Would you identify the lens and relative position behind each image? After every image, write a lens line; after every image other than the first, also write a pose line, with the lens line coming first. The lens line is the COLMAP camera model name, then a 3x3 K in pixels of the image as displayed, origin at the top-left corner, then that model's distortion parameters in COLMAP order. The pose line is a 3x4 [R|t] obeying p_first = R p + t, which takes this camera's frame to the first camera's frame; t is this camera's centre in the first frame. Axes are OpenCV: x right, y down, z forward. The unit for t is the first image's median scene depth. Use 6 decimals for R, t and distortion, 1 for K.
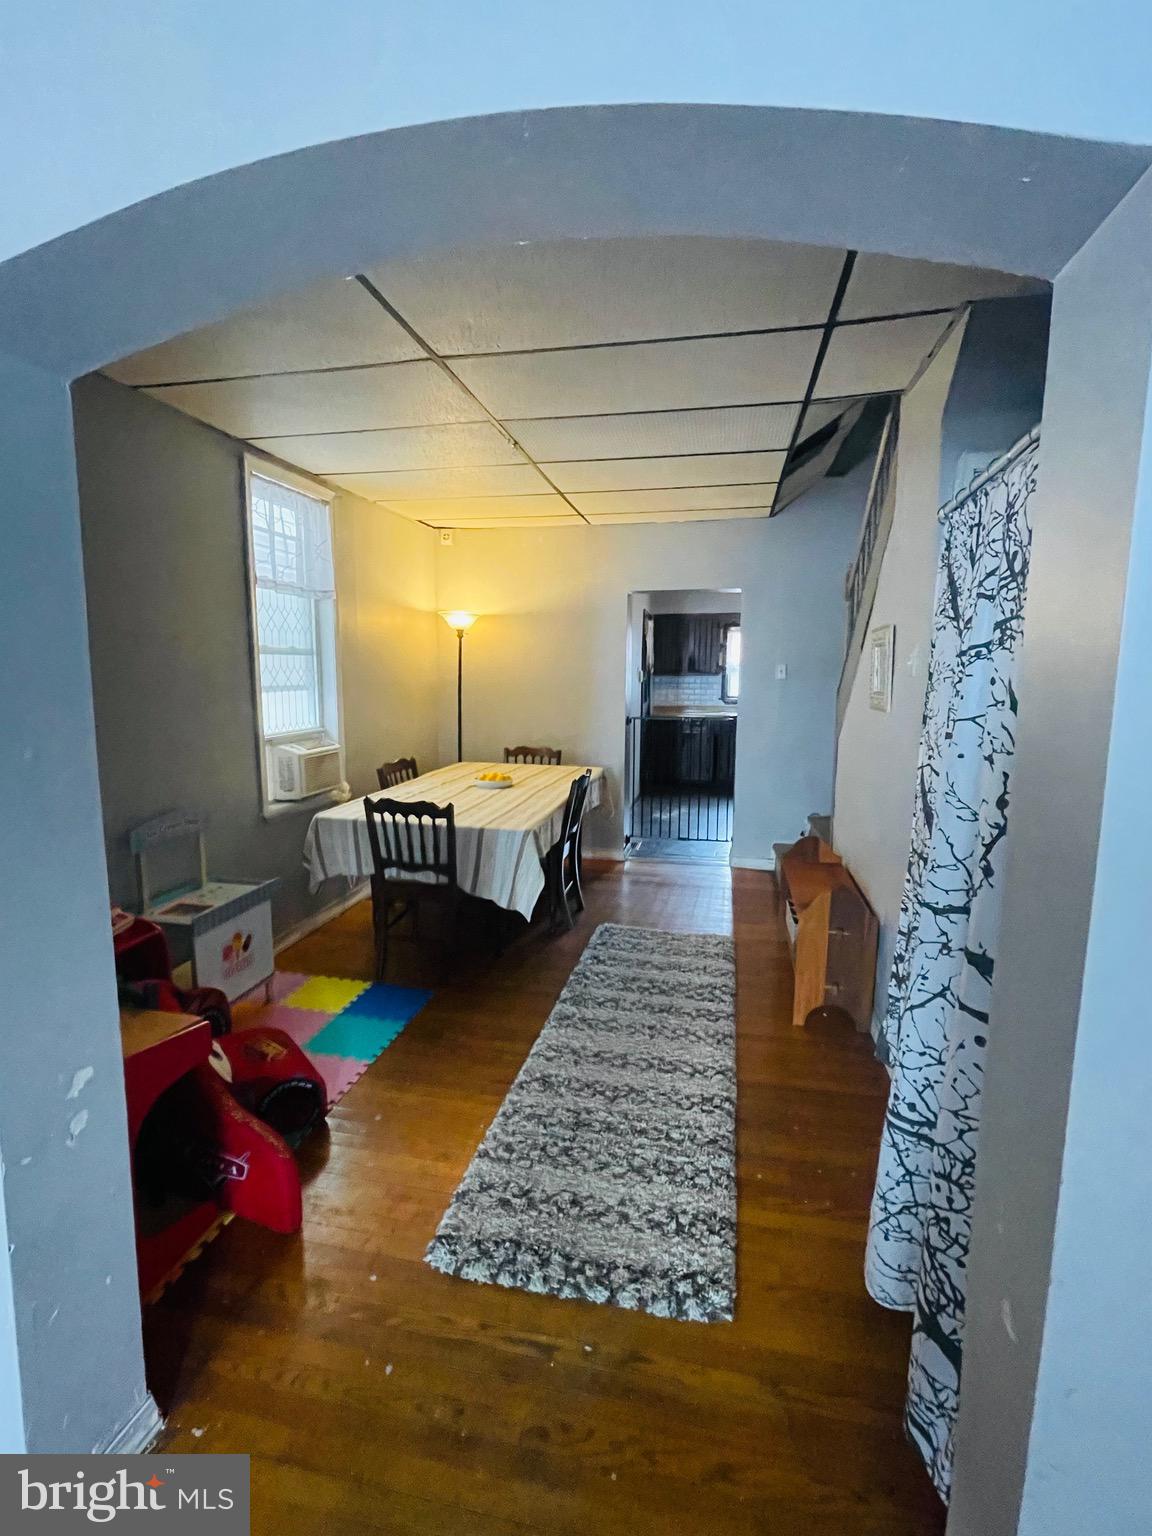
lens RADIAL K [[707.4, 0, 583.6], [0, 707.4, 741.5], [0, 0, 1]] dist [0.003339, 0.000137]
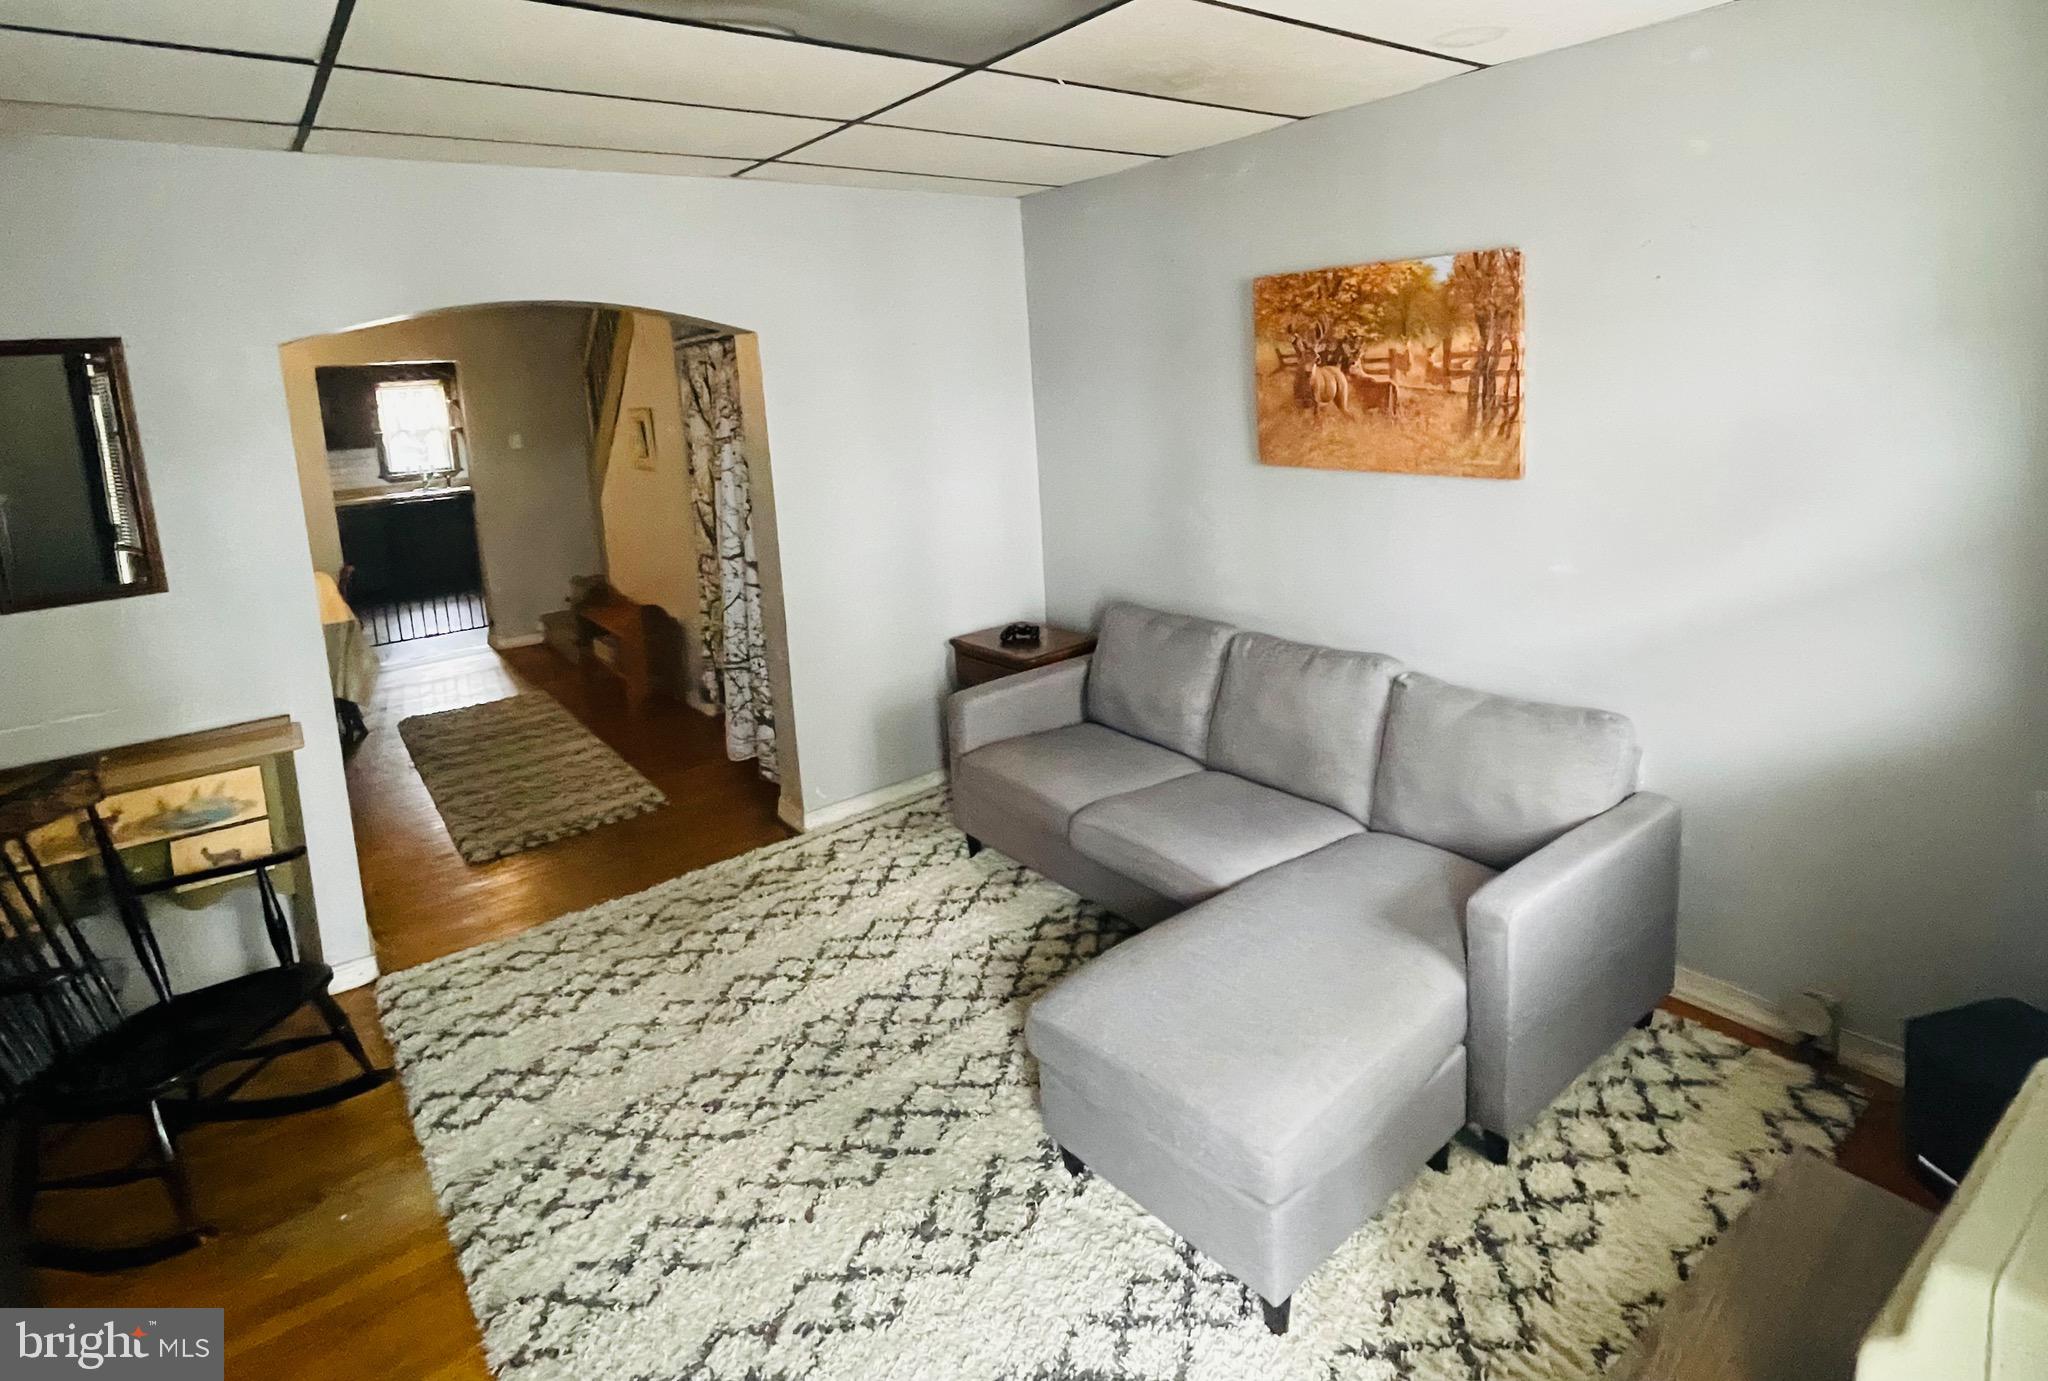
lens RADIAL K [[1068.4, 0, 1018.9], [0, 1068.4, 685.2], [0, 0, 1]] dist [-0.002891, -0.000179]
pose [[0.664585, -0.249404, 0.704361, -0.539696], [0.135442, 0.967245, 0.214693, 0.010822], [-0.734835, -0.047282, 0.676596, -0.775664]]
